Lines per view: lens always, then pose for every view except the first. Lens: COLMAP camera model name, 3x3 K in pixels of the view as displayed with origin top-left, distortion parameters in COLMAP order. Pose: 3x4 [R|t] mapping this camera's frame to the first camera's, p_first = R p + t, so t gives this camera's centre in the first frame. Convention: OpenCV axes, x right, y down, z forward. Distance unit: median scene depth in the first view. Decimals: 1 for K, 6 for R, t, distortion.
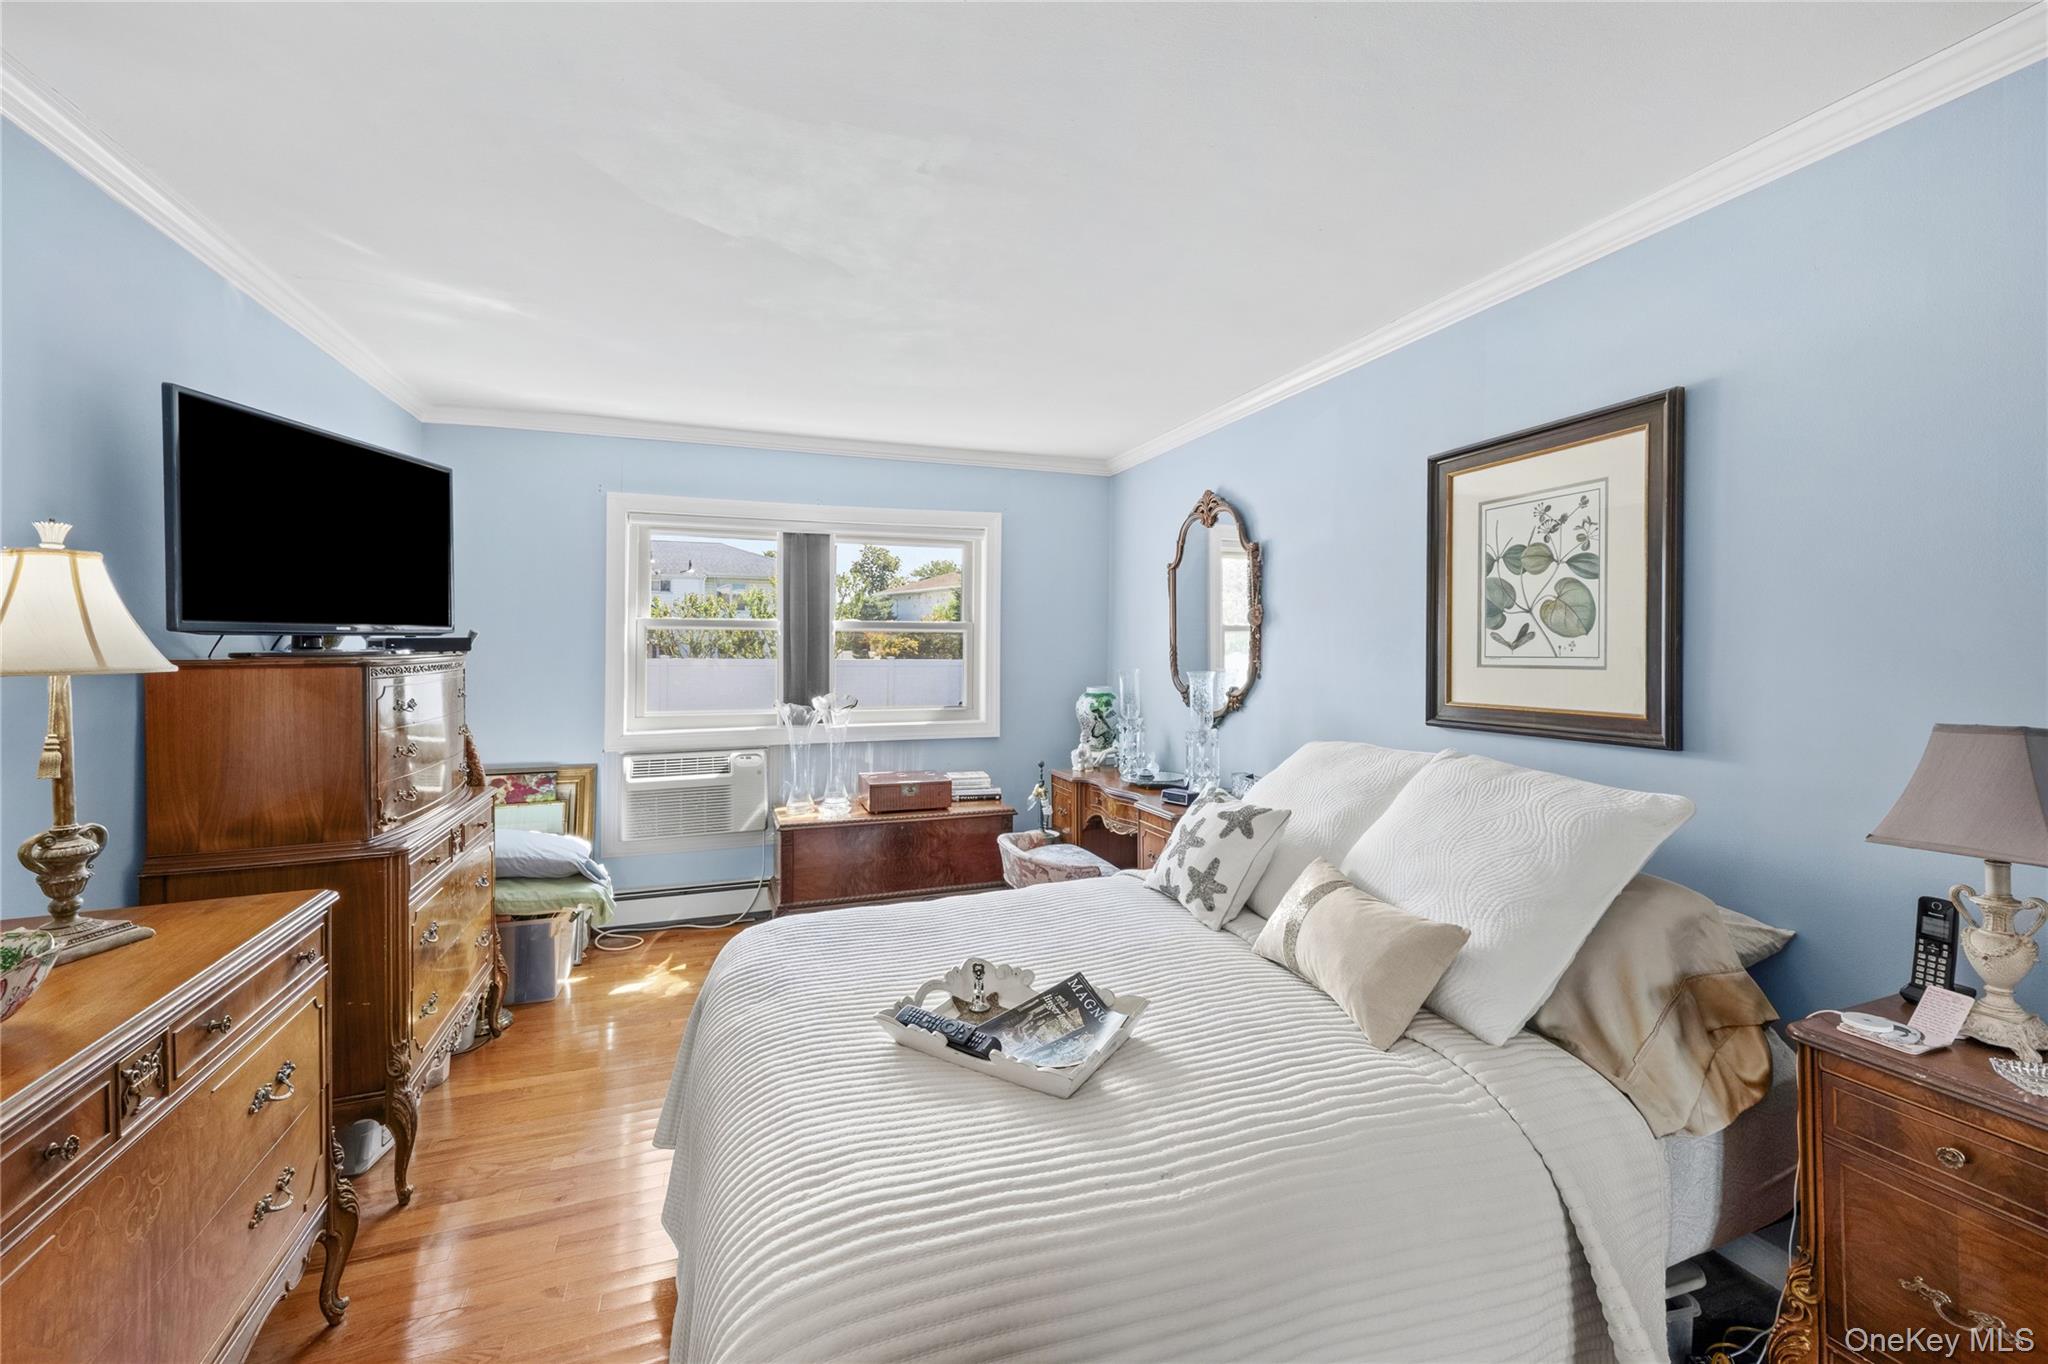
lens RADIAL K [[819.3, 0, 1062.3], [0, 819.3, 656.2], [0, 0, 1]] dist [0.013752, 0.000013]
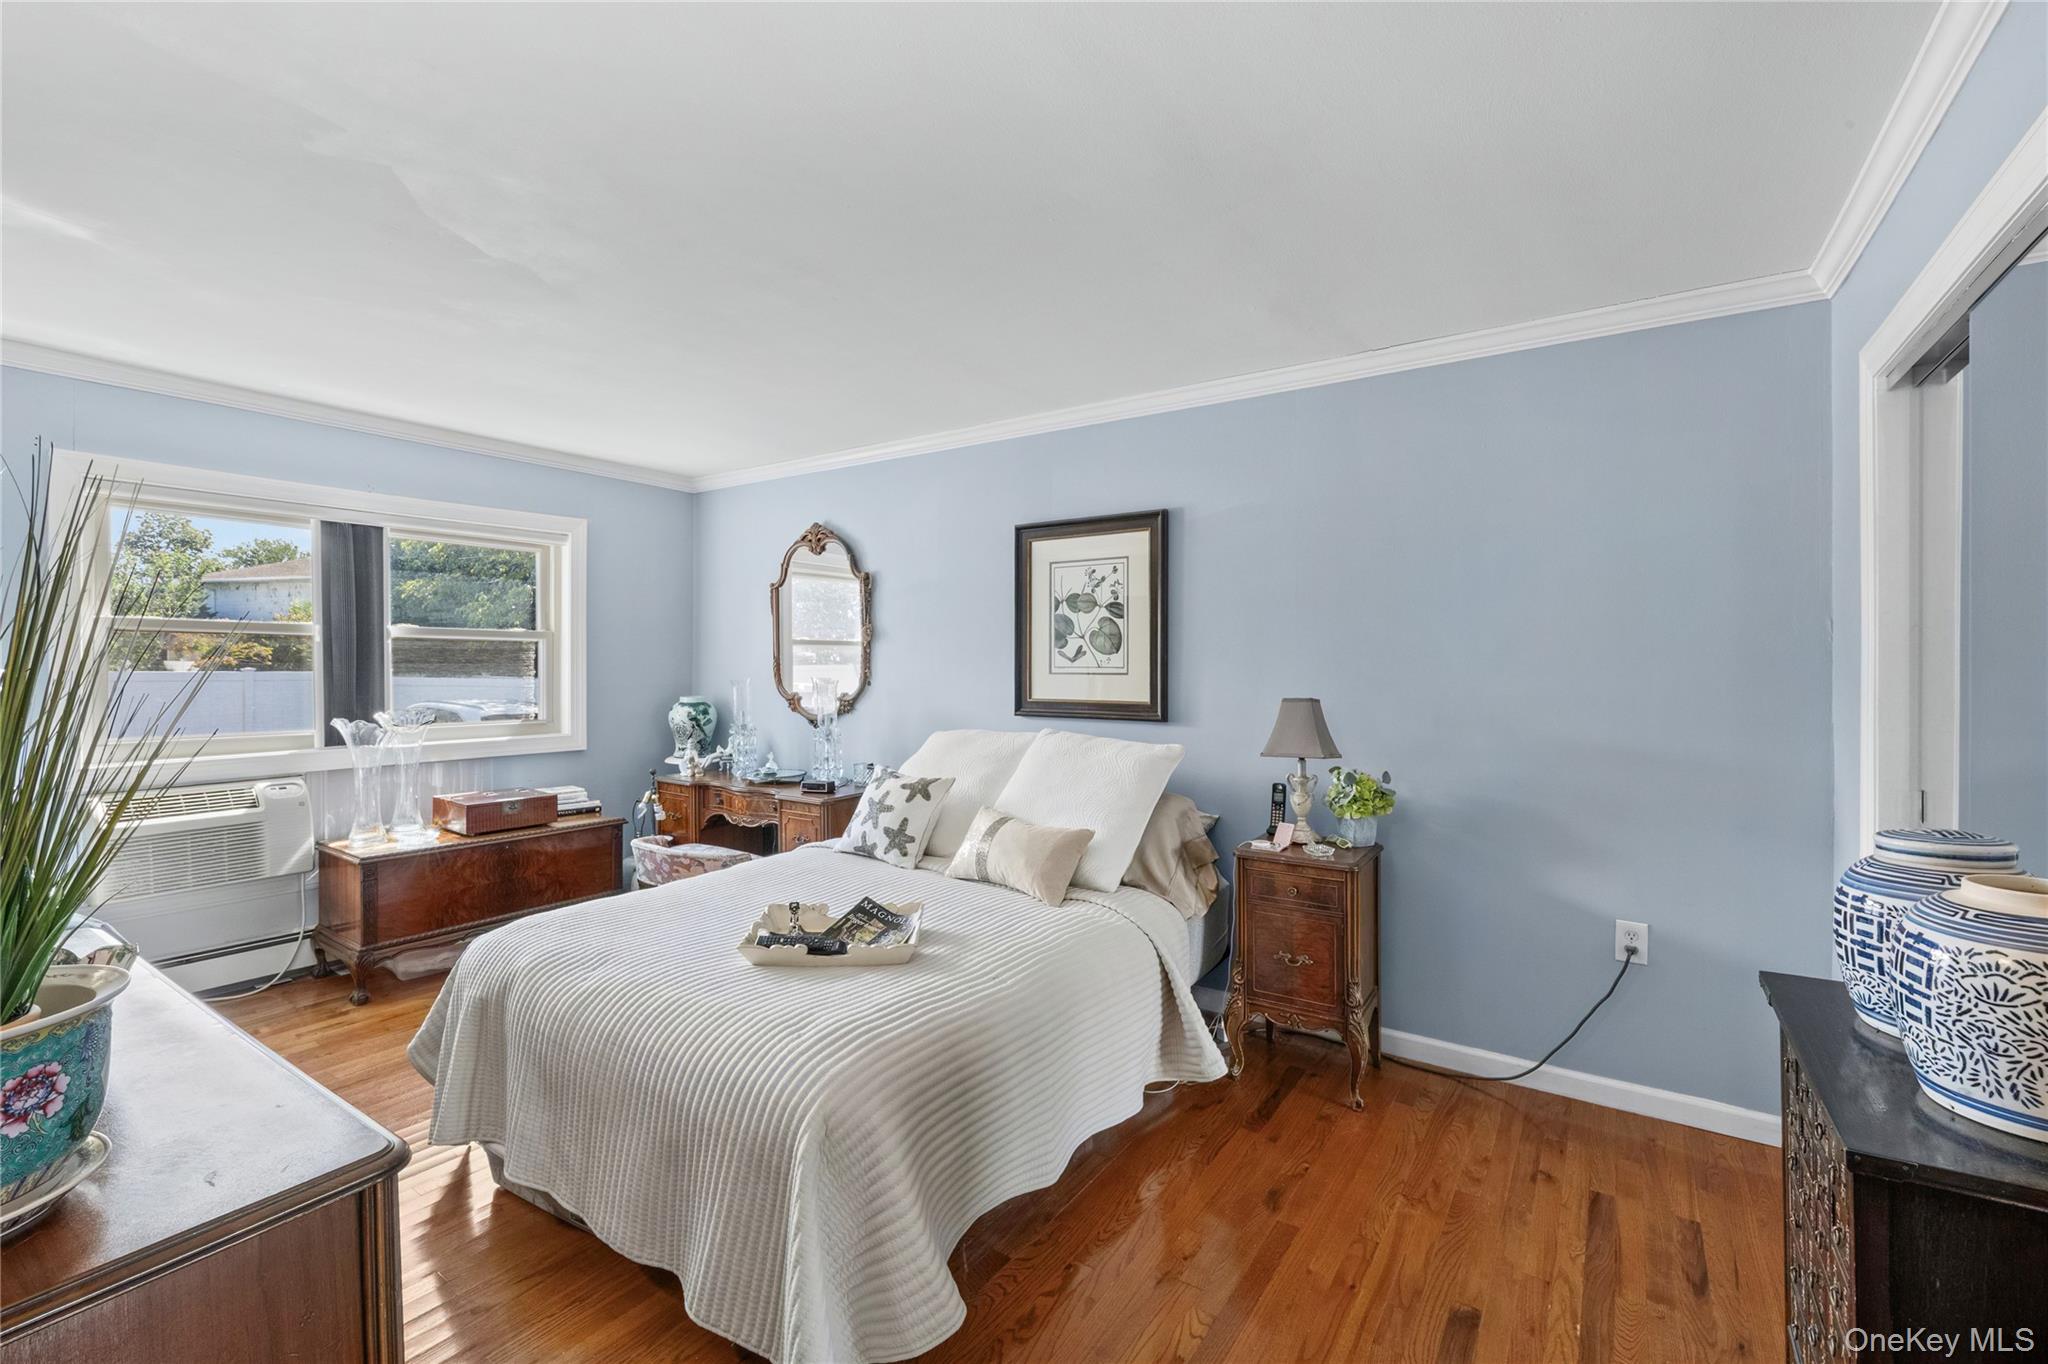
lens RADIAL K [[872.4, 0, 1010.1], [0, 872.4, 675.2], [0, 0, 1]] dist [-0.000167, 0.000503]
pose [[0.819643, -0.004126, 0.572860, -0.483154], [-0.000529, 0.999968, 0.007960, 0.002869], [-0.572875, -0.006828, 0.819615, -0.257841]]
